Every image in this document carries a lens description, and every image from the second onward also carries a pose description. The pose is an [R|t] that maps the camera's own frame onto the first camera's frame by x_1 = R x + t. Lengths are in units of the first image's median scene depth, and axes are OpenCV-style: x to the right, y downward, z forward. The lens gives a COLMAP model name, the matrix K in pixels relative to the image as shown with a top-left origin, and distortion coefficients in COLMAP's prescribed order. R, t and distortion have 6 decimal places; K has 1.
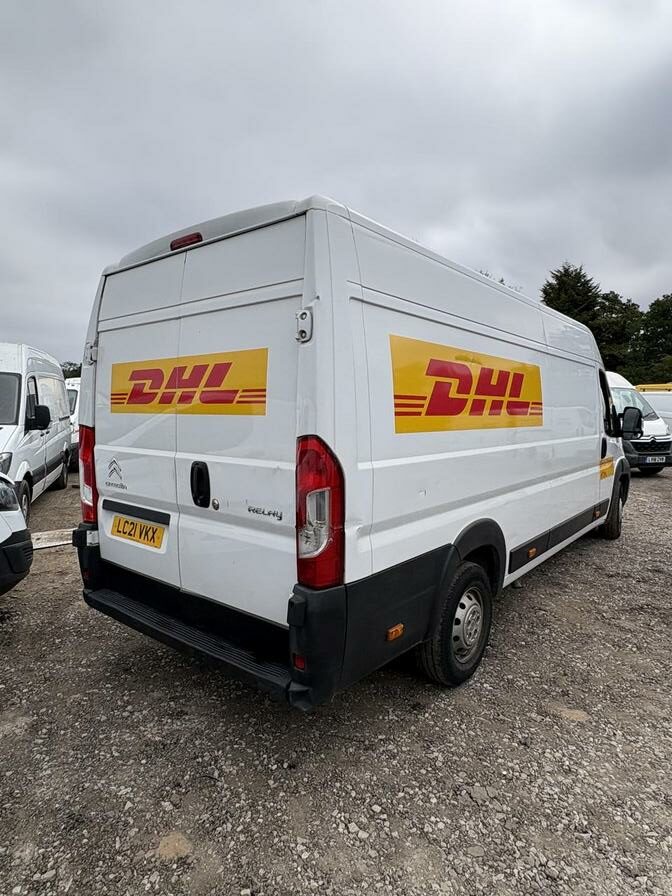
lens RADIAL K [[525.2, 0, 338.7], [0, 525.2, 447.6], [0, 0, 1]] dist [0.007098, -0.001640]
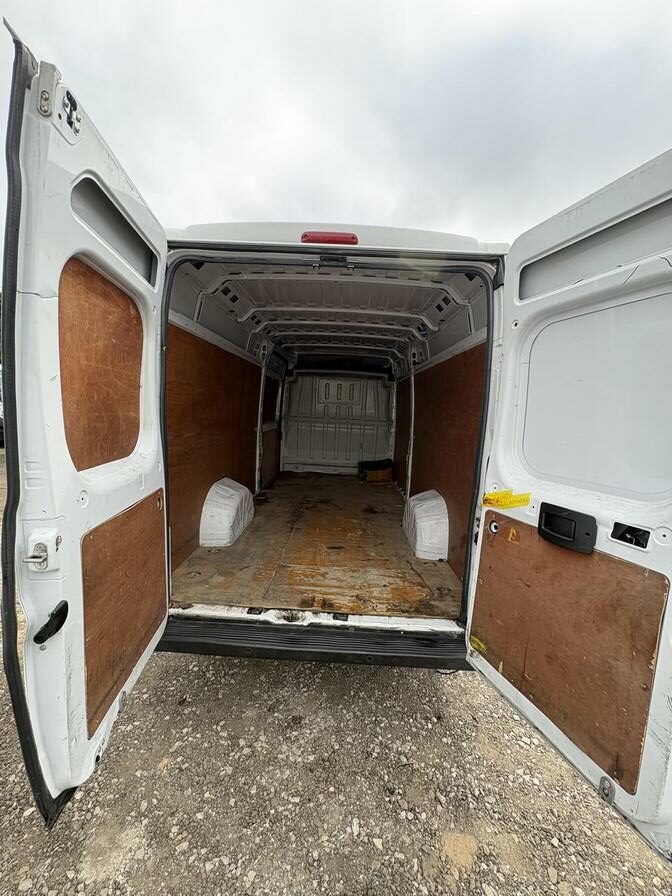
lens RADIAL K [[359.6, 0, 344.6], [0, 359.6, 446.3], [0, 0, 1]] dist [0.002488, -0.000299]
pose [[0.790000, -0.031932, 0.612275, -0.679959], [-0.005621, 0.998224, 0.059313, -0.060803], [-0.613081, -0.050299, 0.788417, 0.463642]]
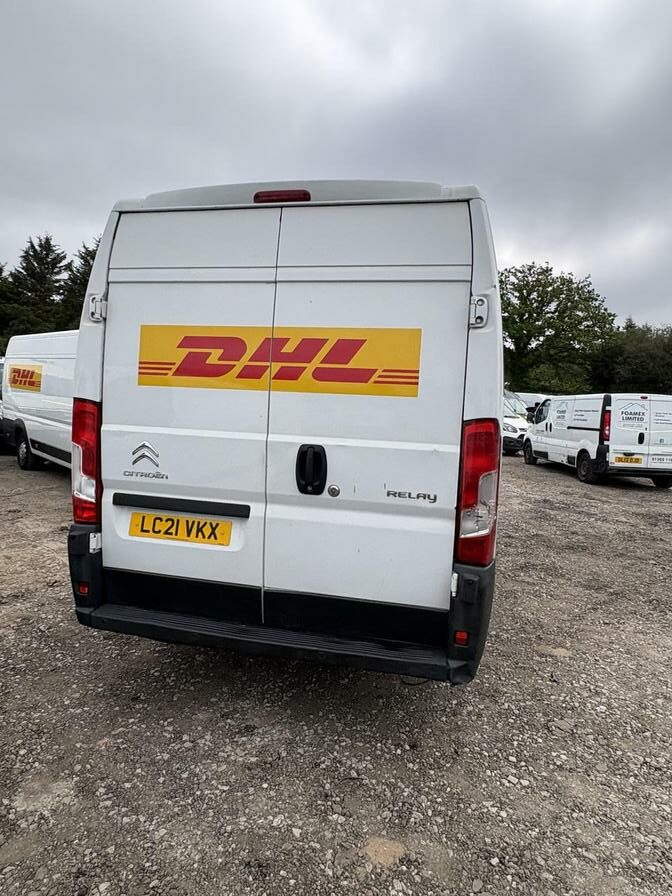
lens RADIAL K [[525.2, 0, 347.6], [0, 525.2, 446.6], [0, 0, 1]] dist [0.007098, -0.001640]
pose [[0.890842, 0.000568, 0.454312, -0.599621], [-0.009415, 0.999808, 0.017210, 0.013080], [-0.454215, -0.019609, 0.890676, 0.153649]]
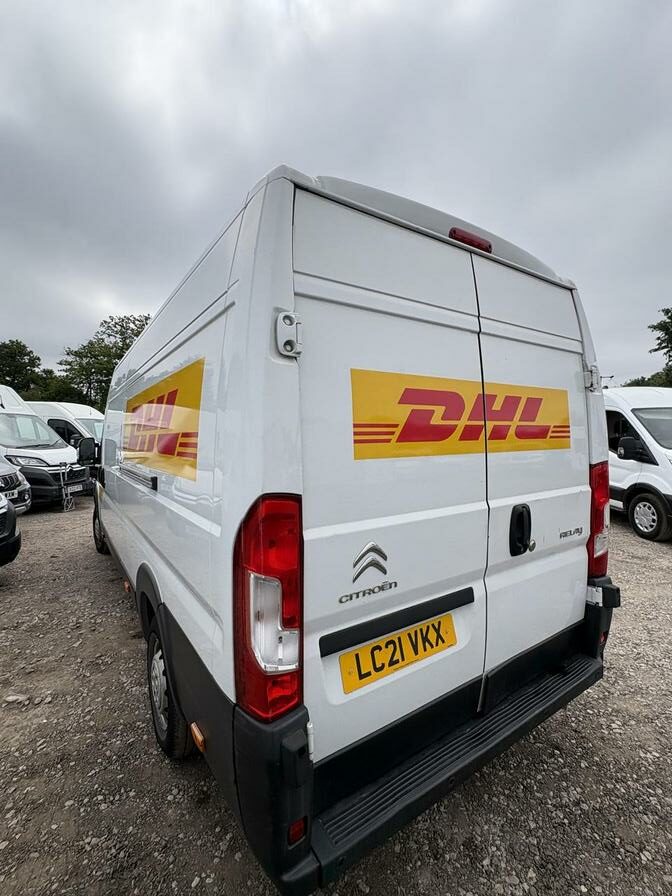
lens RADIAL K [[406.9, 0, 339.8], [0, 406.9, 445.8], [0, 0, 1]] dist [0.002869, 0.000791]
pose [[0.284943, -0.034820, 0.957912, -0.969642], [0.079239, 0.996775, 0.012662, -0.101025], [-0.955264, 0.072296, 0.286783, 1.045310]]
